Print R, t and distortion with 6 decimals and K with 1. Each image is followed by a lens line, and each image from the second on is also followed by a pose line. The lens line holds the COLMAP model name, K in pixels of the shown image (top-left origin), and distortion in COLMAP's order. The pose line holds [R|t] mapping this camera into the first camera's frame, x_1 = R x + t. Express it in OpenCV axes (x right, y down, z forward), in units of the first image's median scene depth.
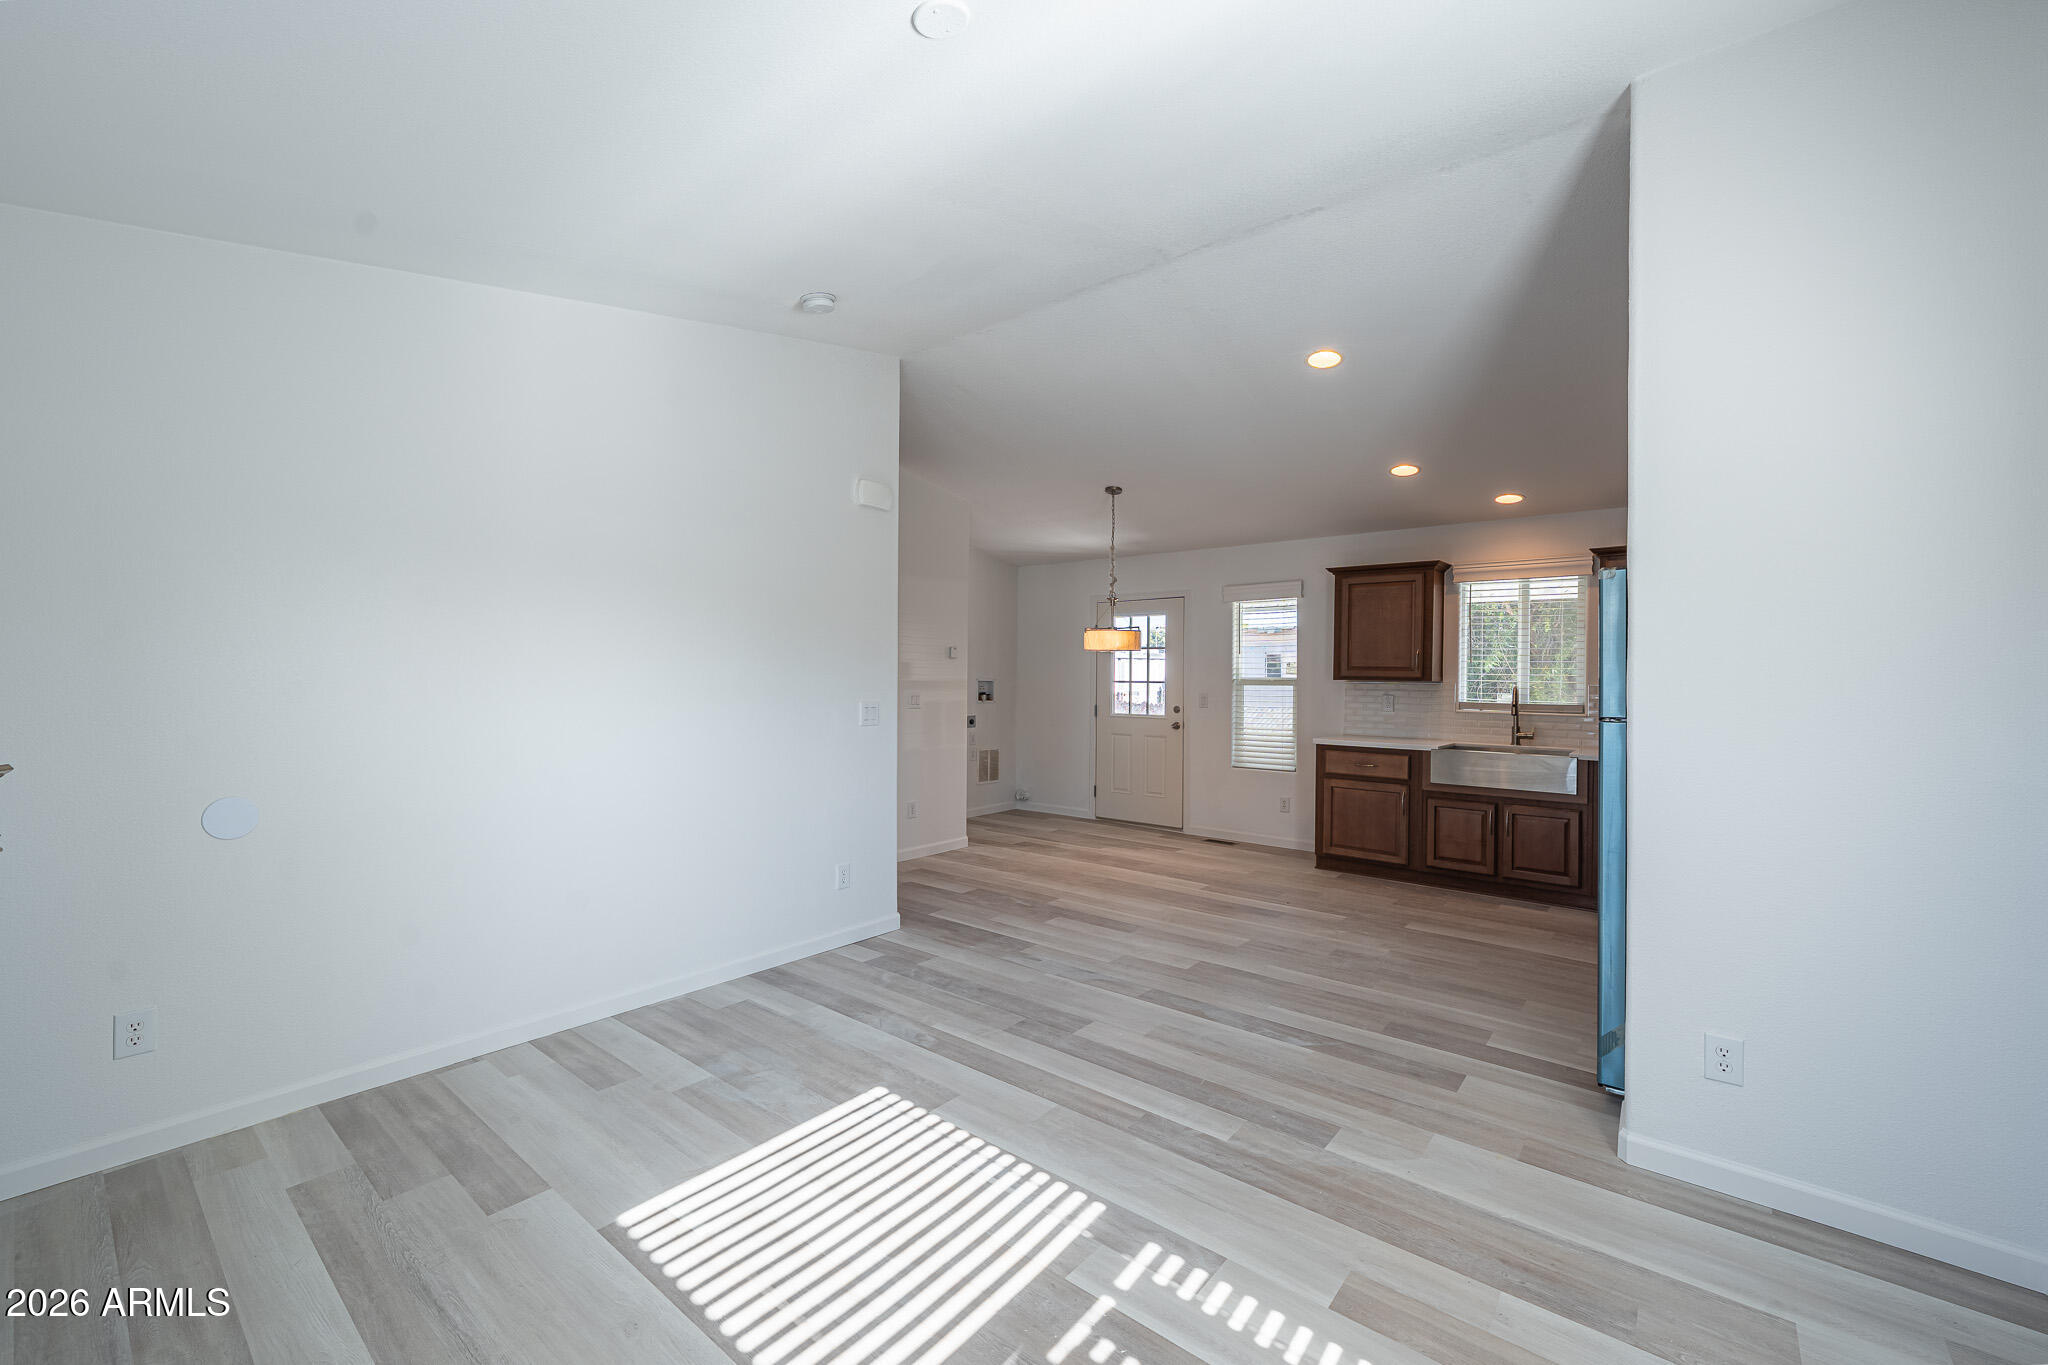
lens RADIAL K [[829.8, 0, 1020.6], [0, 829.8, 678.4], [0, 0, 1]] dist [0.001379, 0.000207]
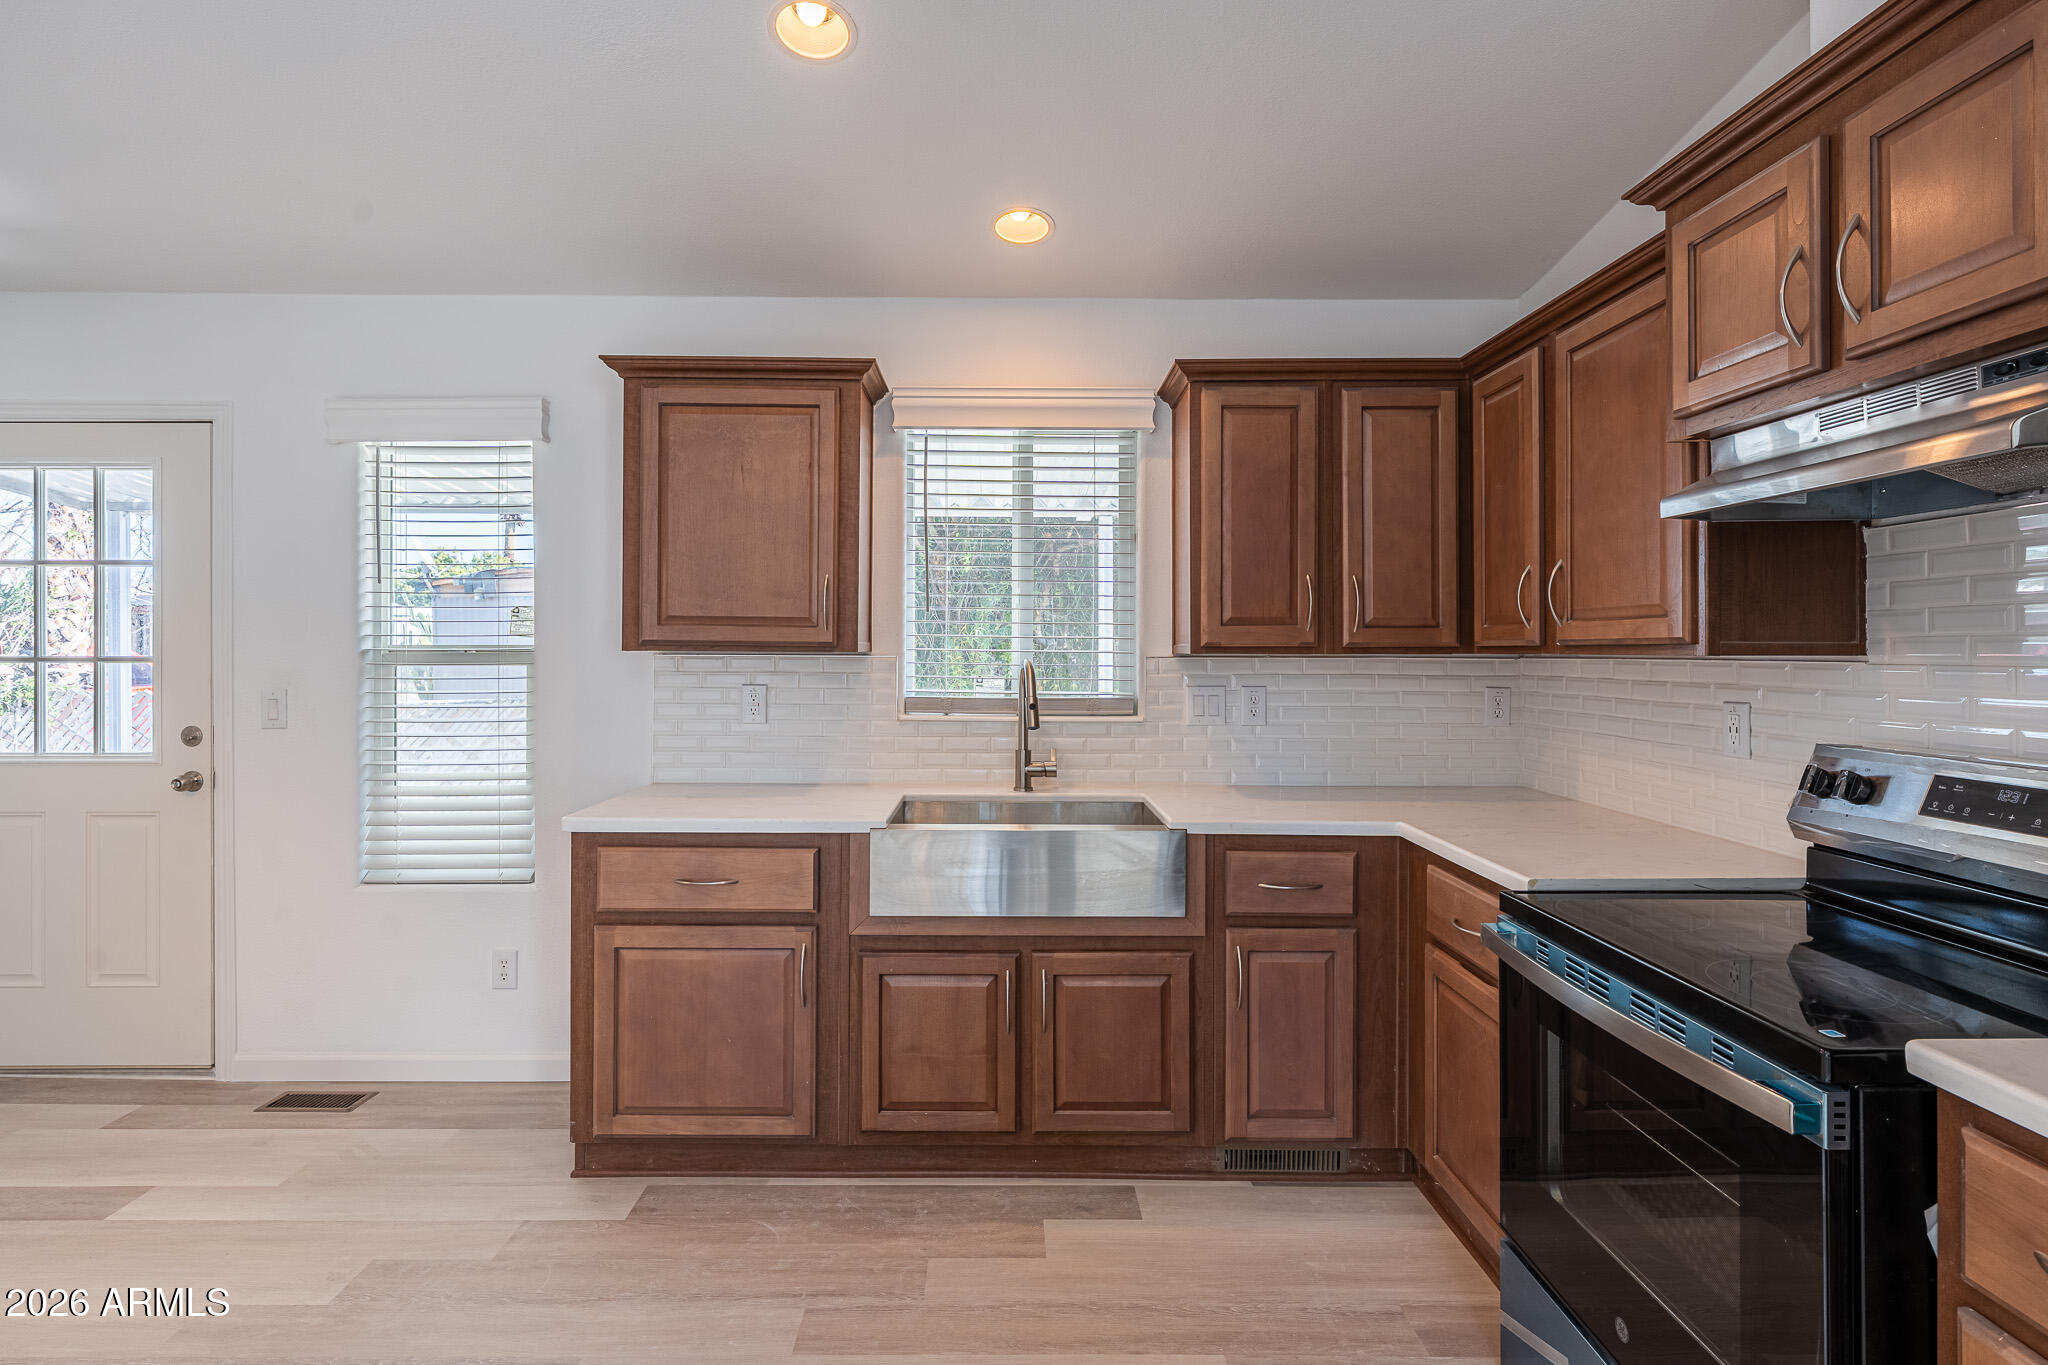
lens RADIAL K [[990.3, 0, 1002.3], [0, 990.3, 651.1], [0, 0, 1]] dist [0.001812, -0.000064]
pose [[0.767545, -0.008201, 0.640943, 0.231645], [0.005596, 0.999966, 0.006093, 0.000388], [-0.640971, -0.001090, 0.767564, 0.568821]]
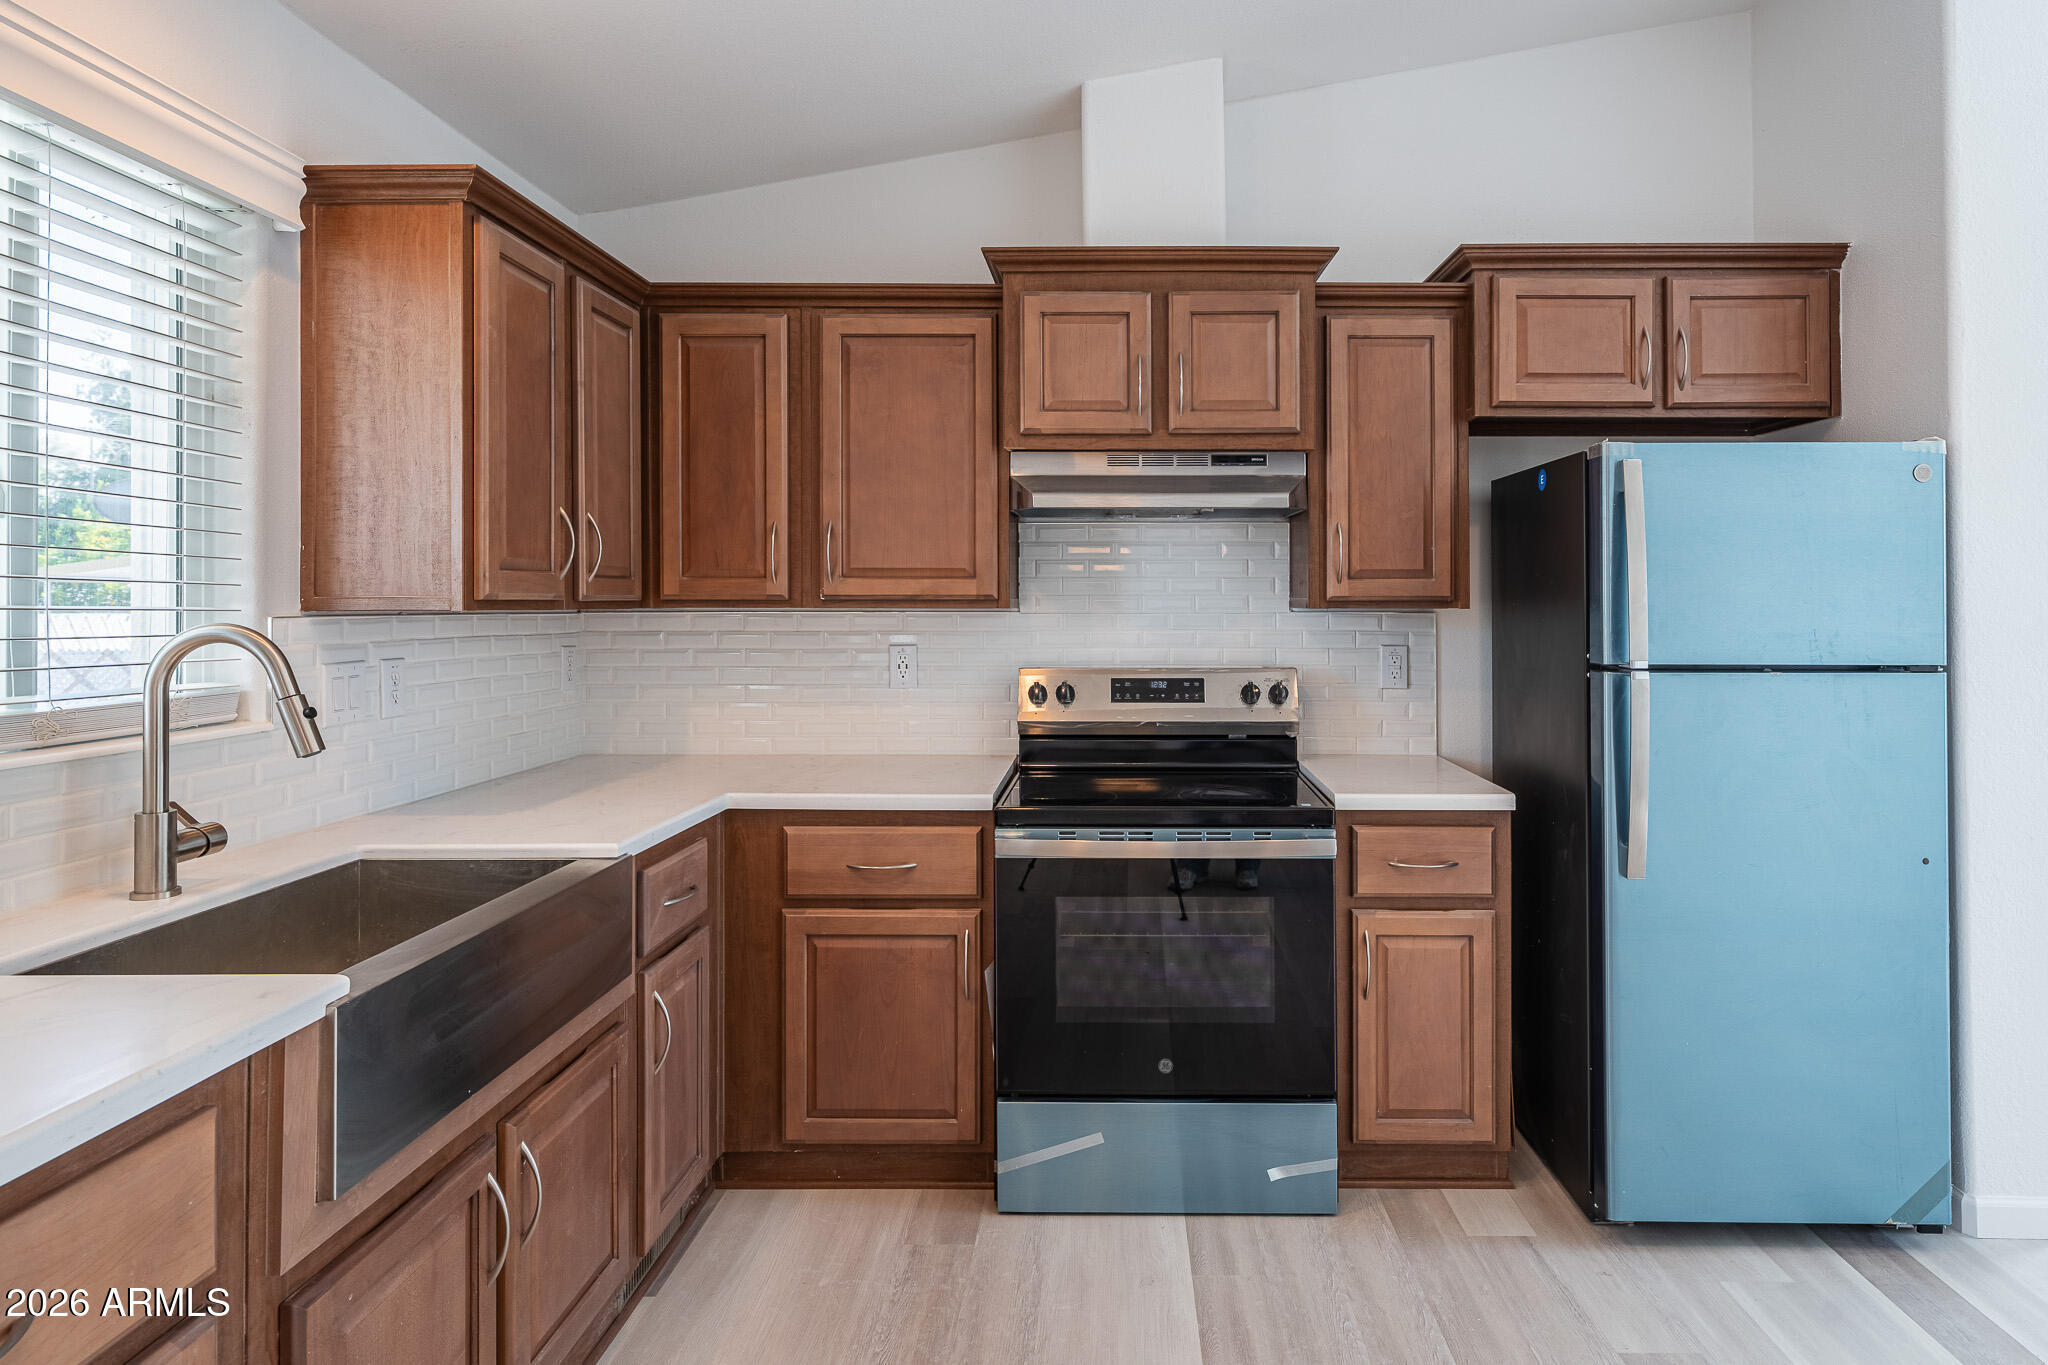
lens RADIAL K [[1134.9, 0, 1109.3], [0, 1134.9, 589.9], [0, 0, 1]] dist [0.000049, -0.000253]
pose [[-0.633242, -0.000057, 0.773954, 0.196035], [-0.004999, 0.999979, -0.004016, -0.001303], [-0.773938, -0.006412, -0.633229, 0.959797]]
